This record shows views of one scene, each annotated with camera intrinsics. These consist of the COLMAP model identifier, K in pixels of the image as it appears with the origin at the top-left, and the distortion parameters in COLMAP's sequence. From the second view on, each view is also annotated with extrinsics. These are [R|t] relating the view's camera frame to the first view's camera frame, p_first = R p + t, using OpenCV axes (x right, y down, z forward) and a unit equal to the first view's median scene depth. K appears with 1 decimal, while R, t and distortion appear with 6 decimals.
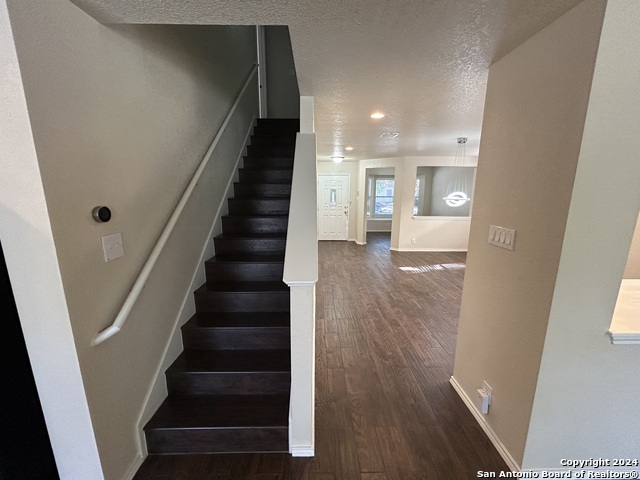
lens RADIAL K [[258.3, 0, 320.1], [0, 258.3, 236.1], [0, 0, 1]] dist [0.034460, 0.000105]
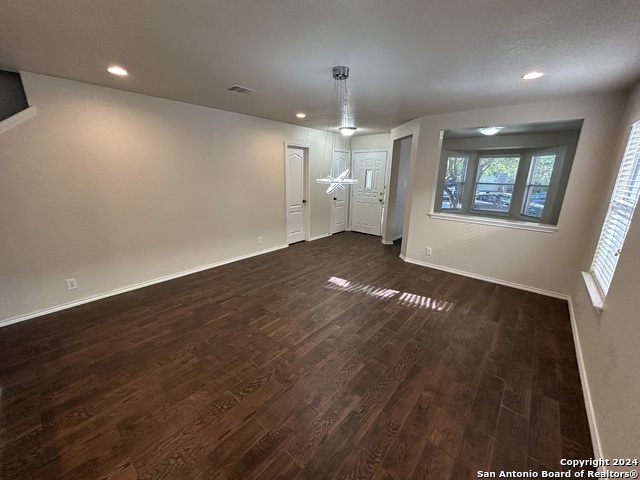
lens RADIAL K [[256.5, 0, 320.0], [0, 256.5, 240.0], [0, 0, 1]] dist [0.000900, 0.000149]
pose [[0.748561, 0.176605, -0.639115, 0.833016], [-0.132670, 0.984279, 0.116594, -0.068748], [0.649658, -0.002486, 0.760222, 0.514037]]
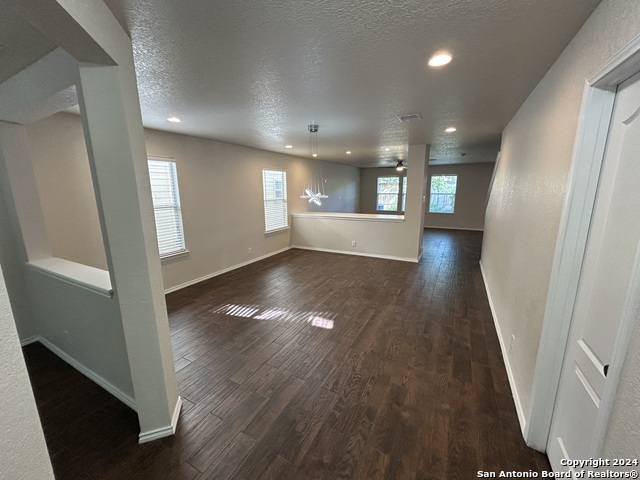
lens RADIAL K [[256.5, 0, 320.0], [0, 256.5, 240.0], [0, 0, 1]] dist [0.000900, 0.000149]
pose [[-0.873316, -0.093007, 0.478193, 0.078942], [0.095098, 0.930173, 0.354592, -0.291789], [-0.477782, 0.355146, -0.803490, 1.634627]]
